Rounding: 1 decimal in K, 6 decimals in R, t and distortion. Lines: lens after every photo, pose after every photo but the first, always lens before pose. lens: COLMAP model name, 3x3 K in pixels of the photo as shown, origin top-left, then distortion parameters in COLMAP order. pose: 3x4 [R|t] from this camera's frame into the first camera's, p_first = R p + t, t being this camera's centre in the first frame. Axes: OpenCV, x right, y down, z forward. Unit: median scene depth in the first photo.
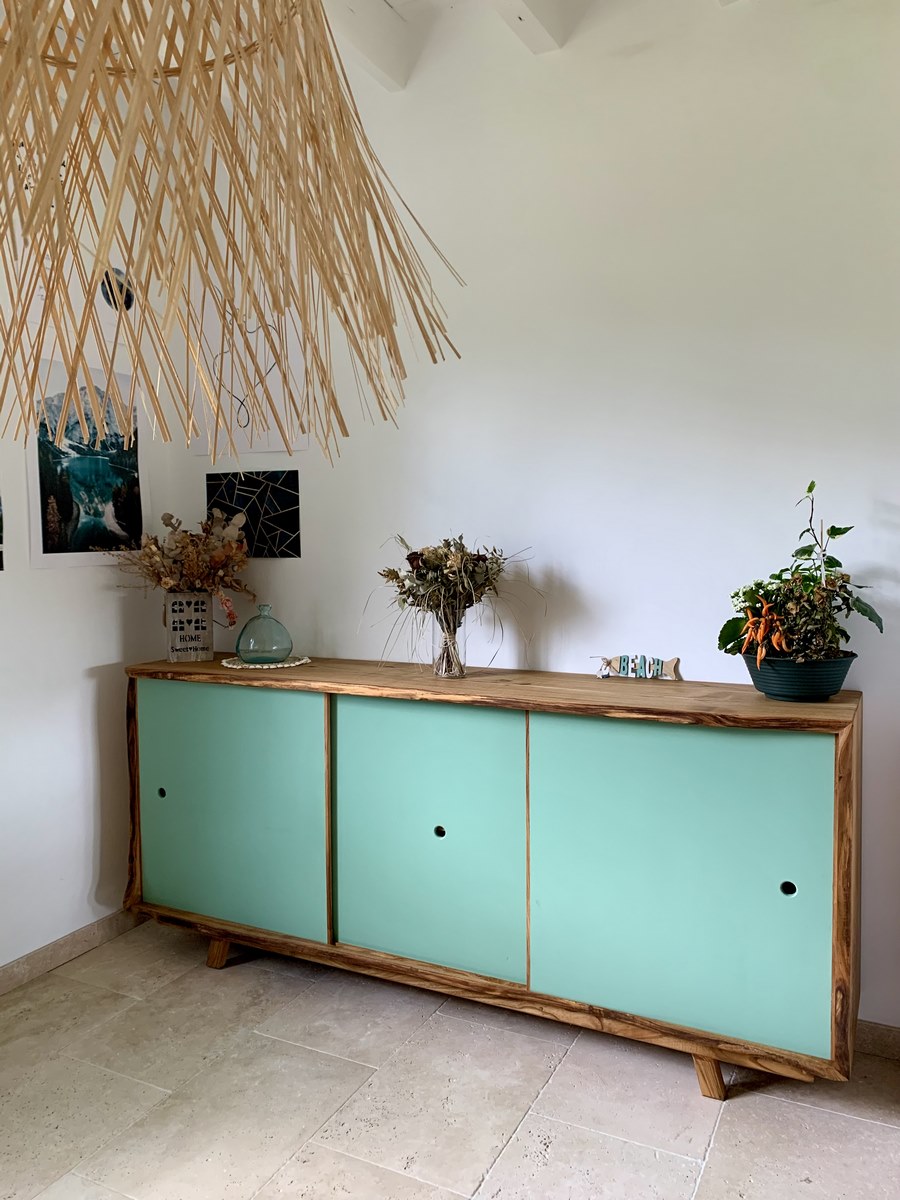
lens RADIAL K [[921.9, 0, 438.9], [0, 921.9, 601.6], [0, 0, 1]] dist [0.040014, -0.026017]
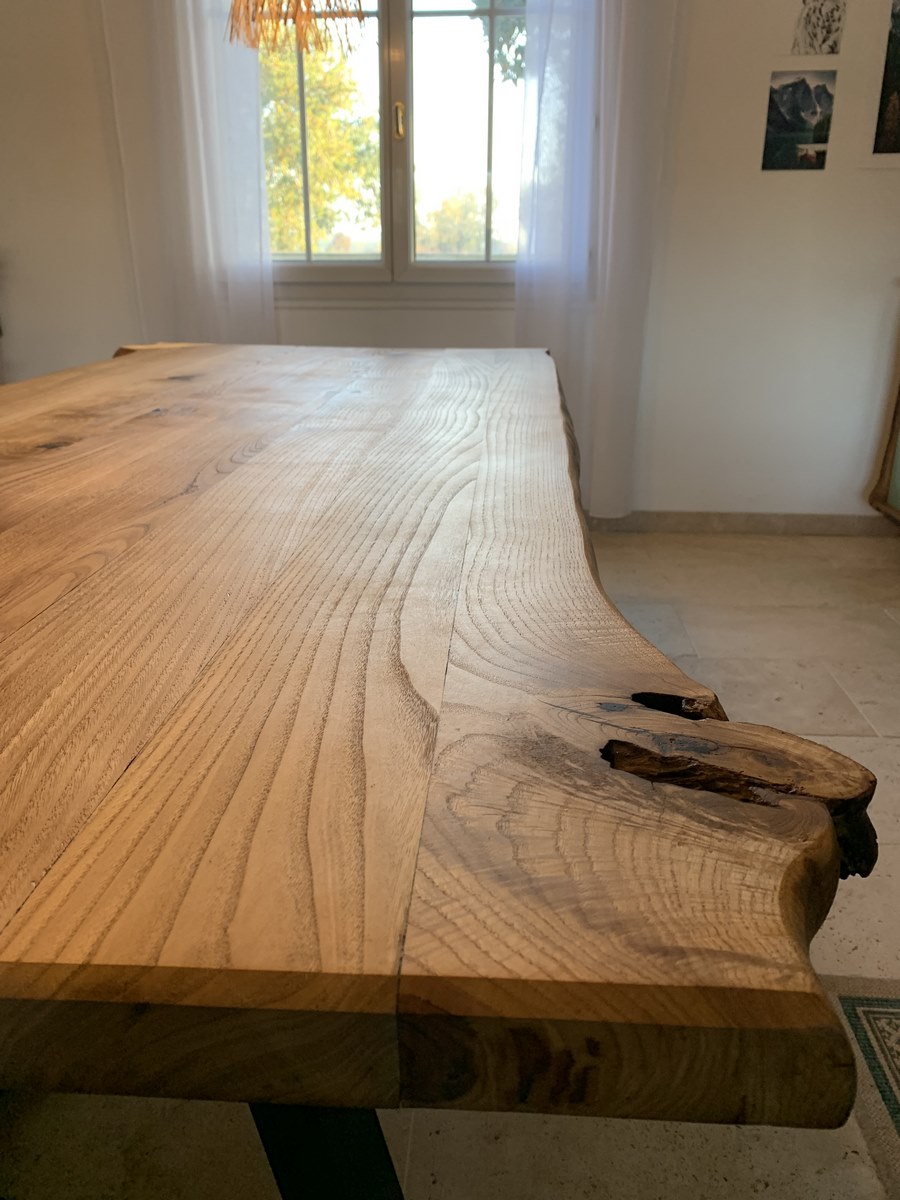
lens RADIAL K [[921.9, 0, 450.4], [0, 921.9, 591.1], [0, 0, 1]] dist [0.040014, -0.026017]
pose [[0.407790, 0.318841, -0.855598, 0.495606], [-0.079110, 0.945864, 0.314774, 0.134665], [0.909642, -0.060675, 0.410938, 0.092614]]
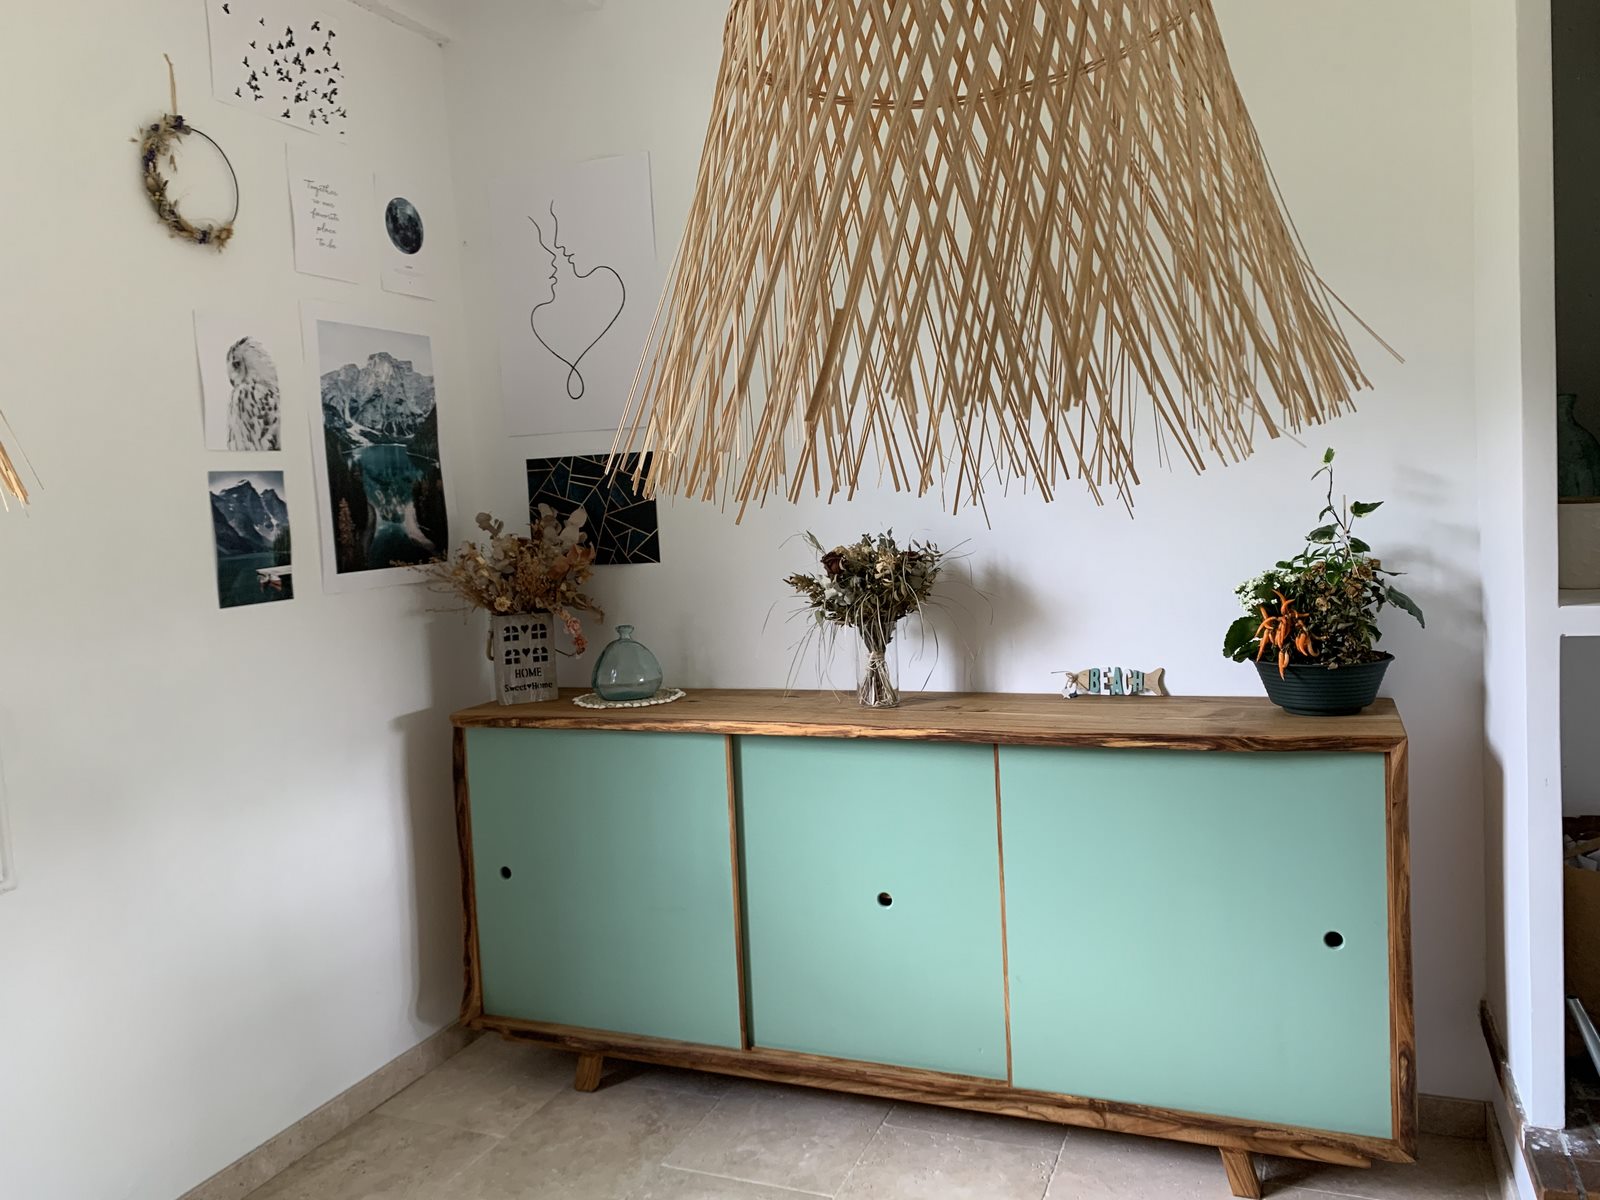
lens RADIAL K [[1229.2, 0, 785.0], [0, 1229.2, 600.8], [0, 0, 1]] dist [0.040014, -0.026017]
pose [[0.996120, -0.047728, 0.073945, -0.143663], [0.047175, 0.998844, 0.009214, -0.023053], [-0.074300, -0.005690, 0.997220, -0.058030]]
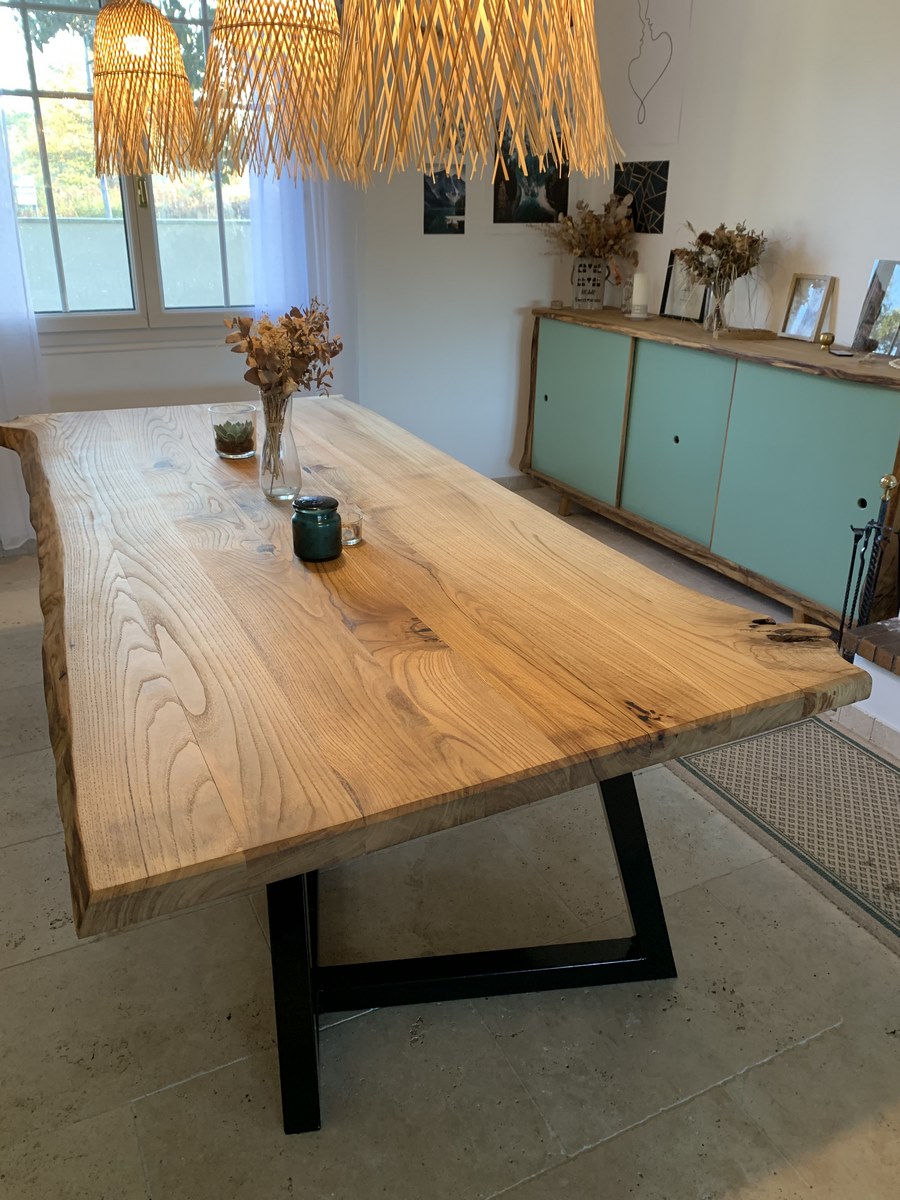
lens RADIAL K [[921.9, 0, 452.9], [0, 921.9, 590.4], [0, 0, 1]] dist [0.040014, -0.026017]
pose [[0.805900, 0.252938, -0.535301, 0.516613], [-0.070534, 0.938725, 0.337373, 0.004035], [0.587835, -0.234132, 0.774359, -0.368441]]
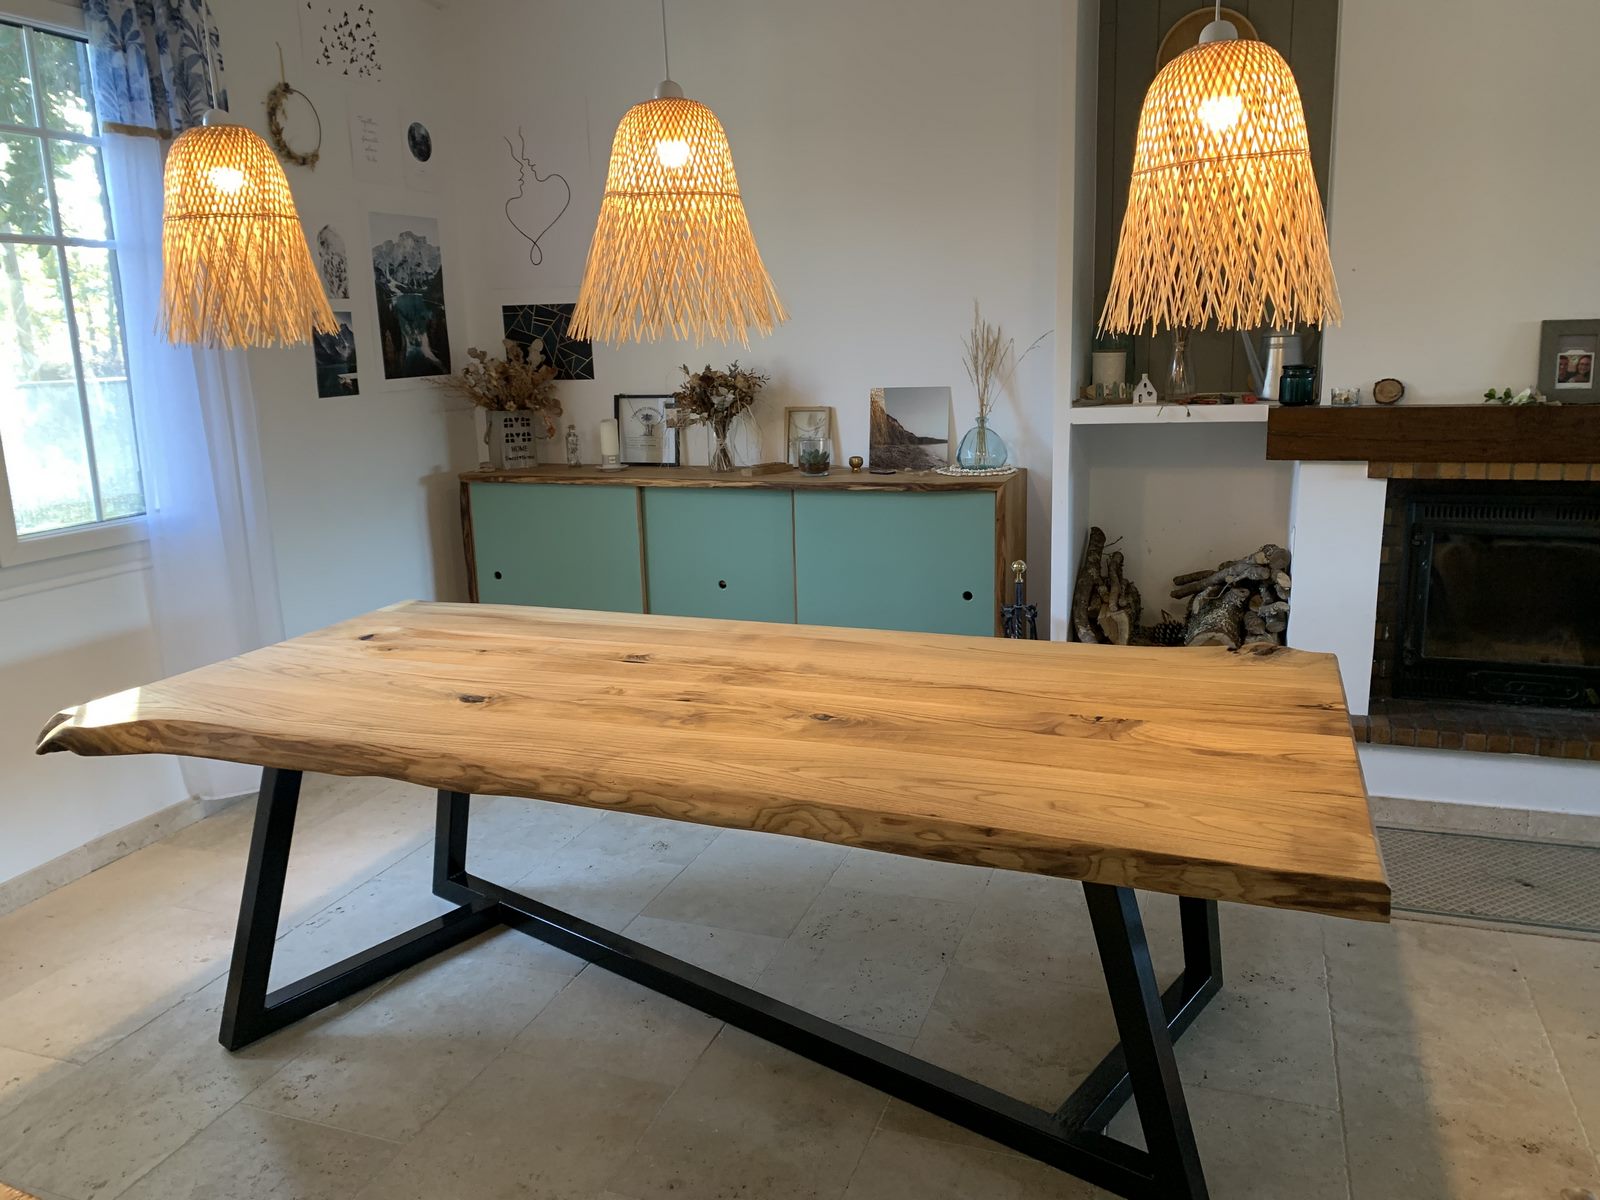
lens RADIAL K [[1229.2, 0, 802.0], [0, 1229.2, 599.8], [0, 0, 1]] dist [0.040014, -0.026017]
pose [[0.991730, -0.043772, 0.120644, -0.104531], [0.026523, 0.989649, 0.141036, 0.019954], [-0.125568, -0.136670, 0.982626, -0.730380]]
